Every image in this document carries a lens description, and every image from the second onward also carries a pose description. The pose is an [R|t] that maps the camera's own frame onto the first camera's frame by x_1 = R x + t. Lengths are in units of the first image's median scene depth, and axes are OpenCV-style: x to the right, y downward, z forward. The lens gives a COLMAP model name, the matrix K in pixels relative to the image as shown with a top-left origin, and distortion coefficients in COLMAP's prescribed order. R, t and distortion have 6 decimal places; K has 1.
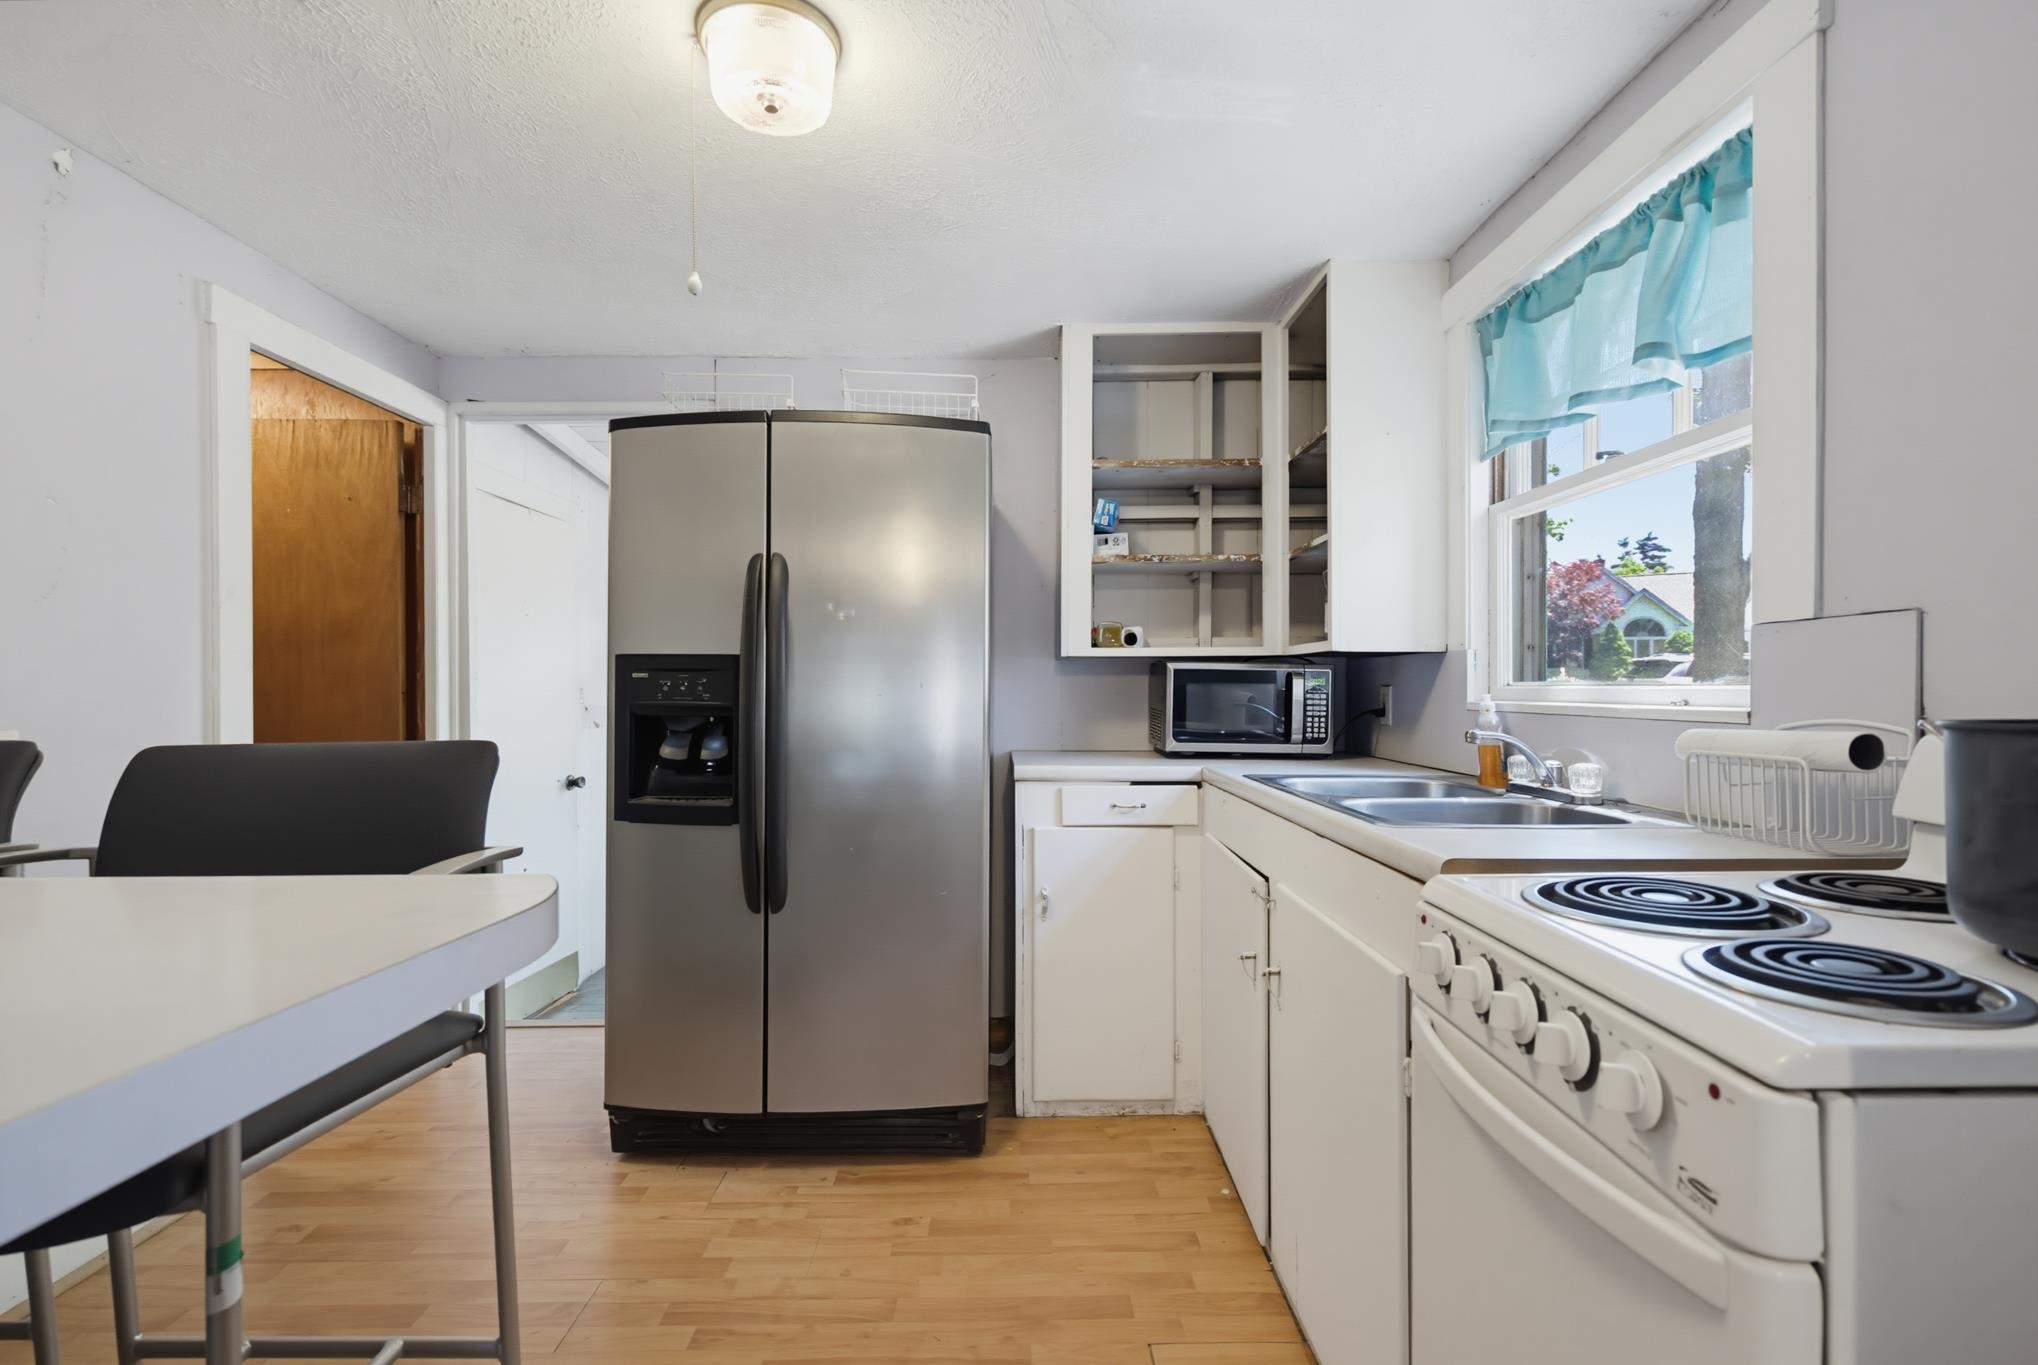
lens RADIAL K [[949.0, 0, 1021.4], [0, 949.0, 679.9], [0, 0, 1]] dist [0.003767, -0.000518]
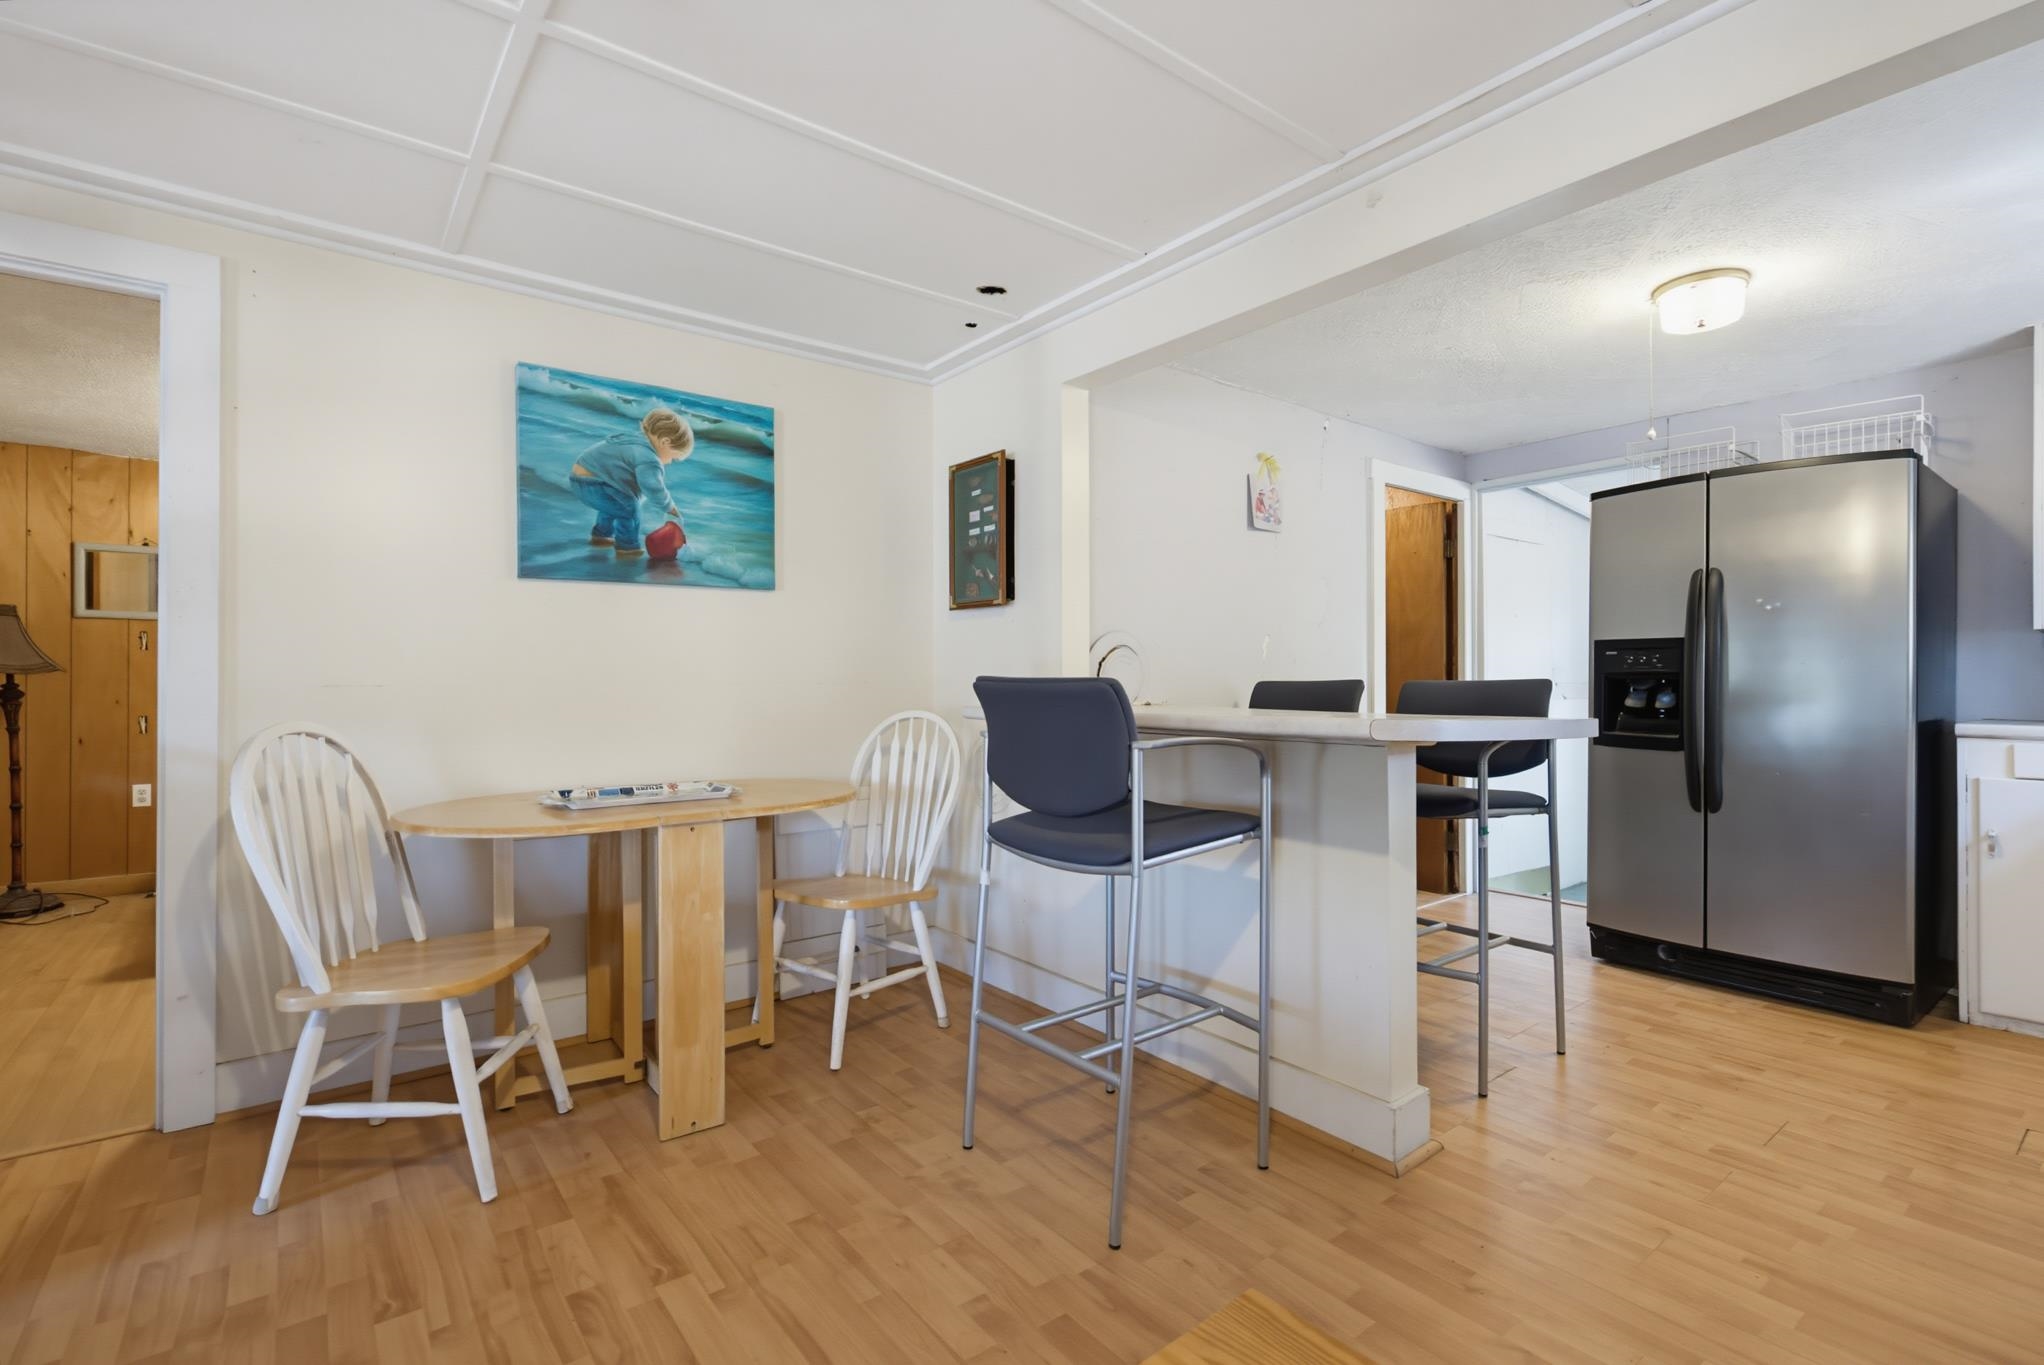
lens RADIAL K [[951.8, 0, 1024.4], [0, 951.8, 679.9], [0, 0, 1]] dist [0.003767, -0.000518]
pose [[0.612582, 0.000934, -0.790407, 0.248235], [0.004442, 0.999979, 0.004625, 0.027041], [0.790395, -0.006344, 0.612565, -0.727301]]
